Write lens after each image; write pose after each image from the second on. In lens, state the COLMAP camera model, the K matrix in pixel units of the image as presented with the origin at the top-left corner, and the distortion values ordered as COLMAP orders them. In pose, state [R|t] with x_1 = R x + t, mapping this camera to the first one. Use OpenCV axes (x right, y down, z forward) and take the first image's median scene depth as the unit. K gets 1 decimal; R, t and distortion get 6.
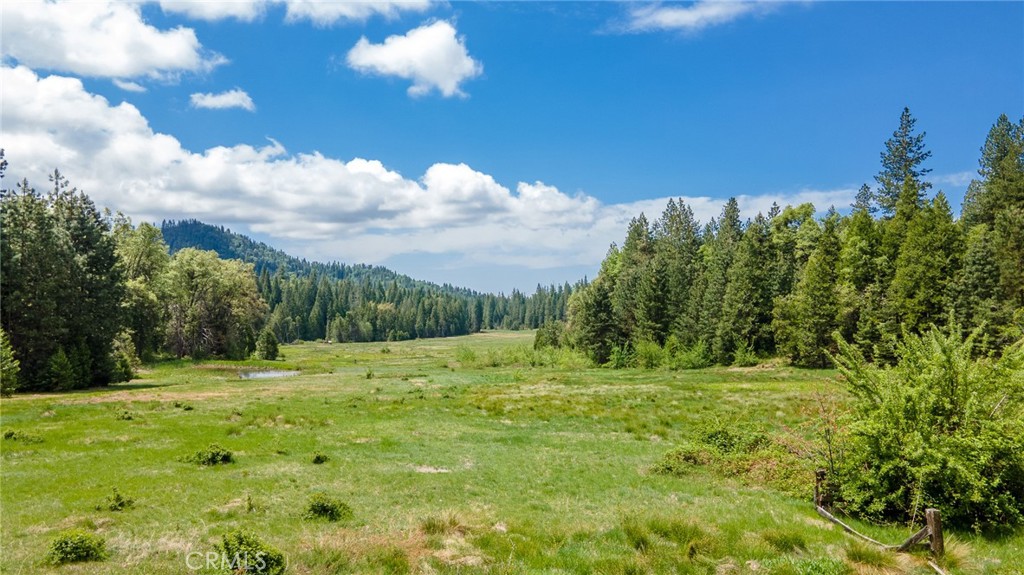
lens RADIAL K [[746.1, 0, 512.2], [0, 746.1, 286.6], [0, 0, 1]] dist [0.038569, 0.004513]
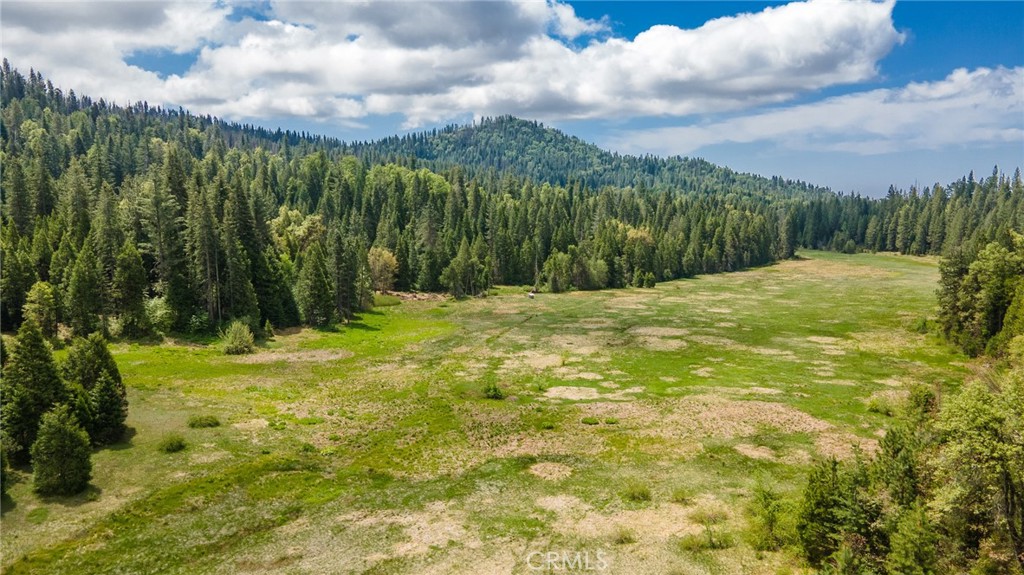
lens RADIAL K [[746.1, 0, 512.6], [0, 746.1, 290.1], [0, 0, 1]] dist [0.038569, 0.004513]
pose [[0.908182, 0.053000, -0.415206, 0.012420], [0.009986, 0.988926, 0.148076, -0.016821], [0.418456, -0.138626, 0.897595, 0.207095]]
